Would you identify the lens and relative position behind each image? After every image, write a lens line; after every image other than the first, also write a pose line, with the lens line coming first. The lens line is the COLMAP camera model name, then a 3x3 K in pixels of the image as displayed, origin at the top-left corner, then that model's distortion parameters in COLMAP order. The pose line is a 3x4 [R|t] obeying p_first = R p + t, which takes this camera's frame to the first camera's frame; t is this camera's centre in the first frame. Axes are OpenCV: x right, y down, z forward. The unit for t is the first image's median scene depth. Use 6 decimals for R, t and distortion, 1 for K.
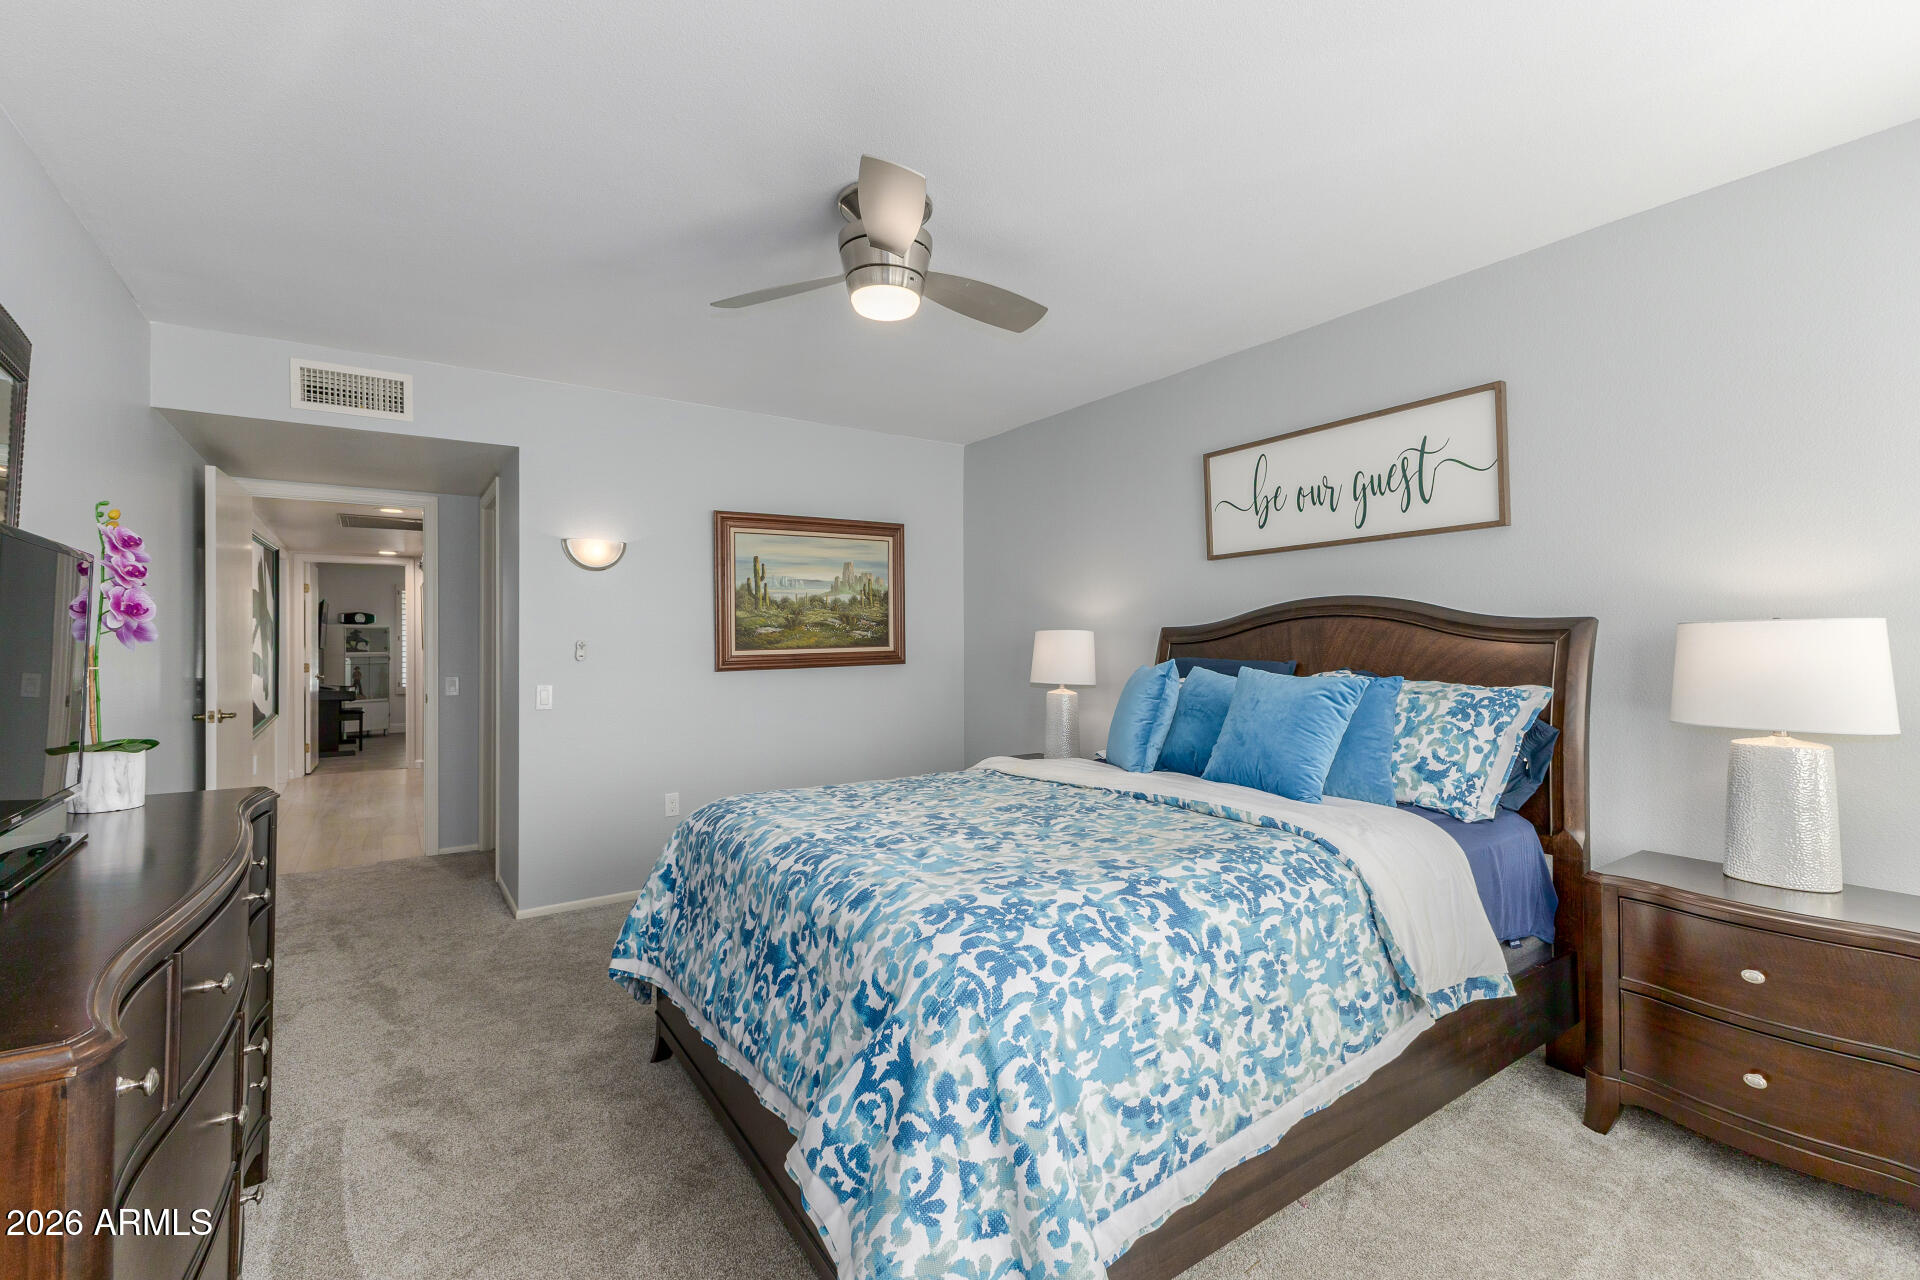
lens RADIAL K [[834.7, 0, 959.8], [0, 834.7, 636.5], [0, 0, 1]] dist [-0.001312, -0.000078]
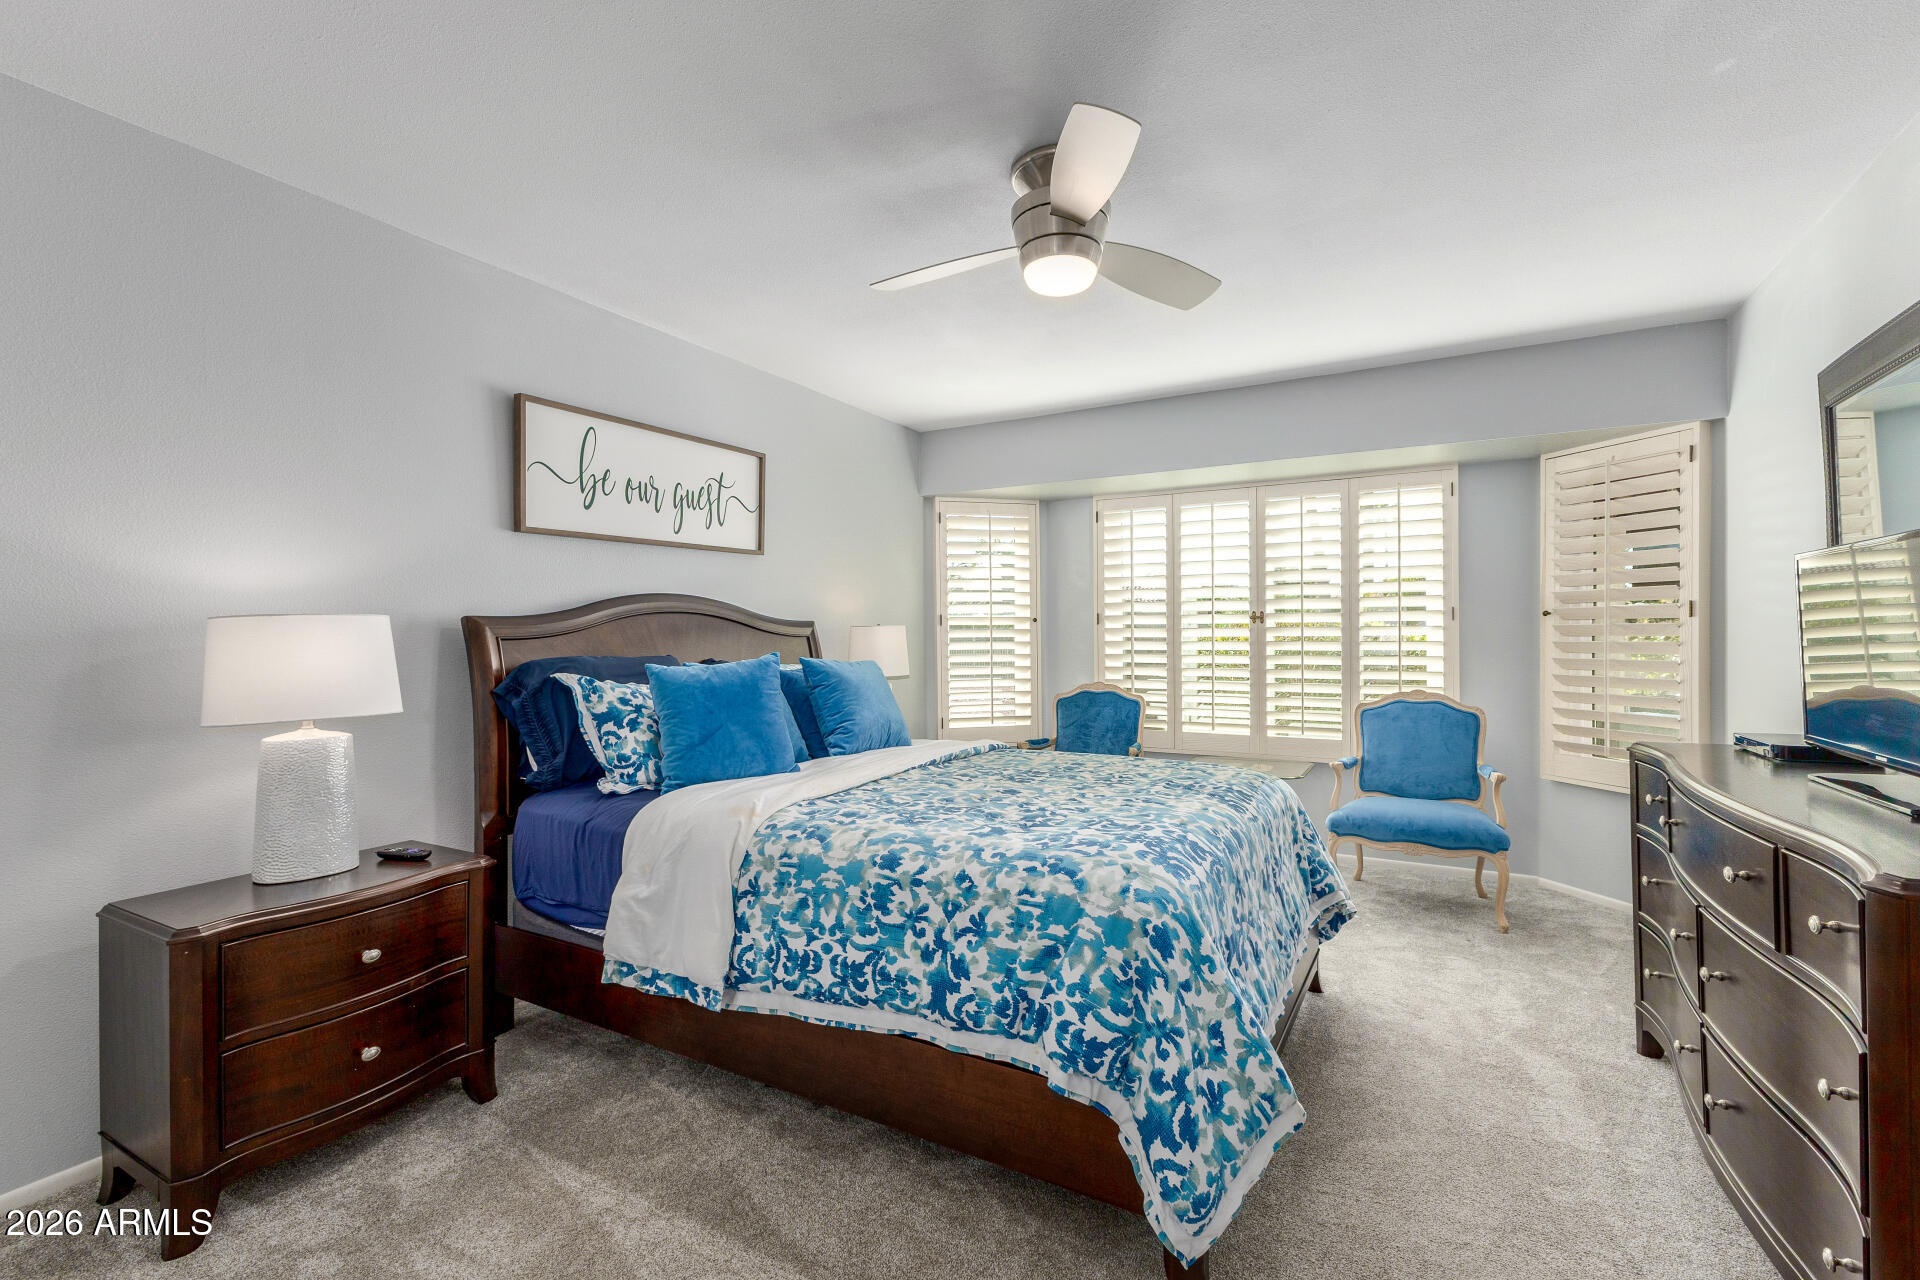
lens RADIAL K [[834.7, 0, 961.5], [0, 834.7, 630.8], [0, 0, 1]] dist [-0.001312, -0.000078]
pose [[-0.435373, 0.011134, 0.900181, -0.672868], [0.002946, 0.999936, -0.010943, 0.011760], [-0.900245, -0.002113, -0.435378, 1.137238]]
